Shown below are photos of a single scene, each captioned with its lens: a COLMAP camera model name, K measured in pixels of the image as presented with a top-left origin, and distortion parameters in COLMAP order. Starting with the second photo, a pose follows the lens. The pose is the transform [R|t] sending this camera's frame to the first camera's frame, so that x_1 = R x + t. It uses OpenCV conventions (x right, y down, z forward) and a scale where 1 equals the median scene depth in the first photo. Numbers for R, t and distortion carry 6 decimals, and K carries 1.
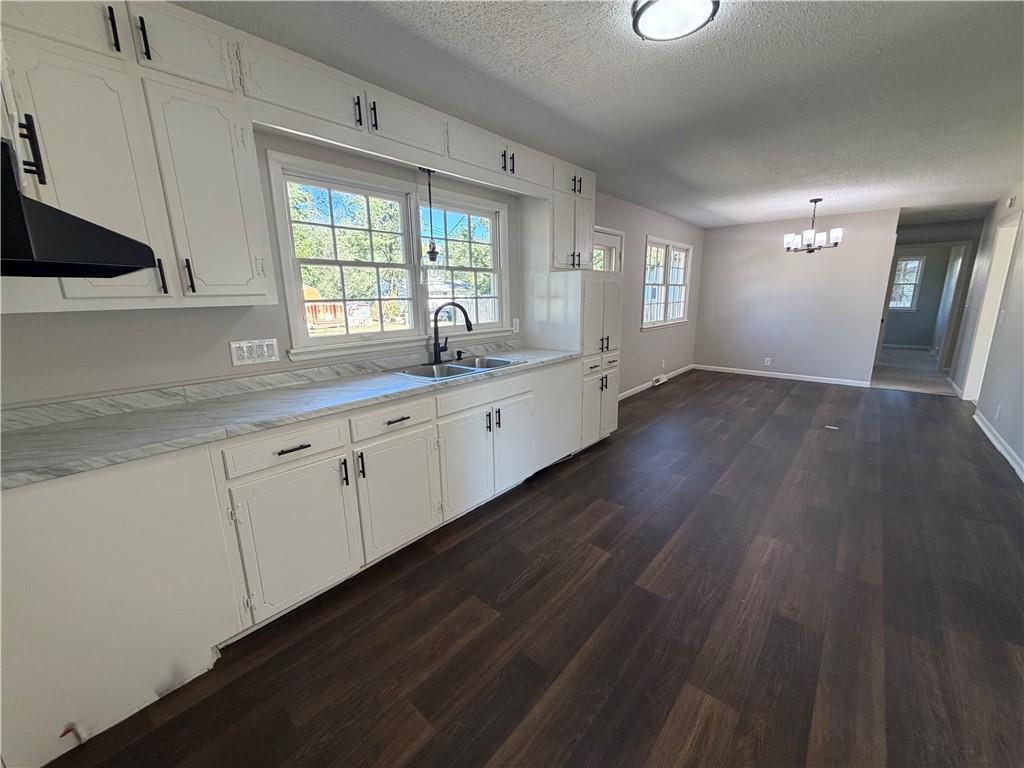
lens RADIAL K [[406.9, 0, 509.7], [0, 406.9, 384.5], [0, 0, 1]] dist [-0.000508, -0.000030]
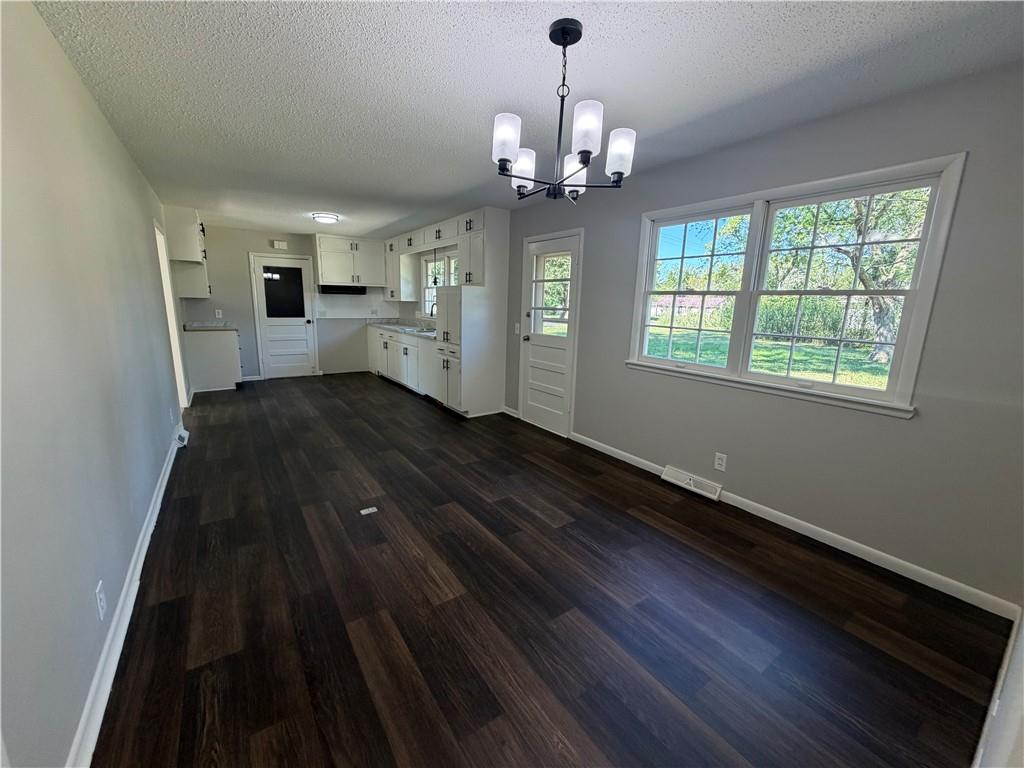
lens RADIAL K [[408.3, 0, 509.1], [0, 408.3, 383.4], [0, 0, 1]] dist [0.000368, 0.000072]
pose [[-0.245175, 0.192343, -0.950207, 1.444698], [-0.234642, 0.939209, 0.250660, -0.251514], [0.940655, 0.284414, -0.185139, 1.112639]]
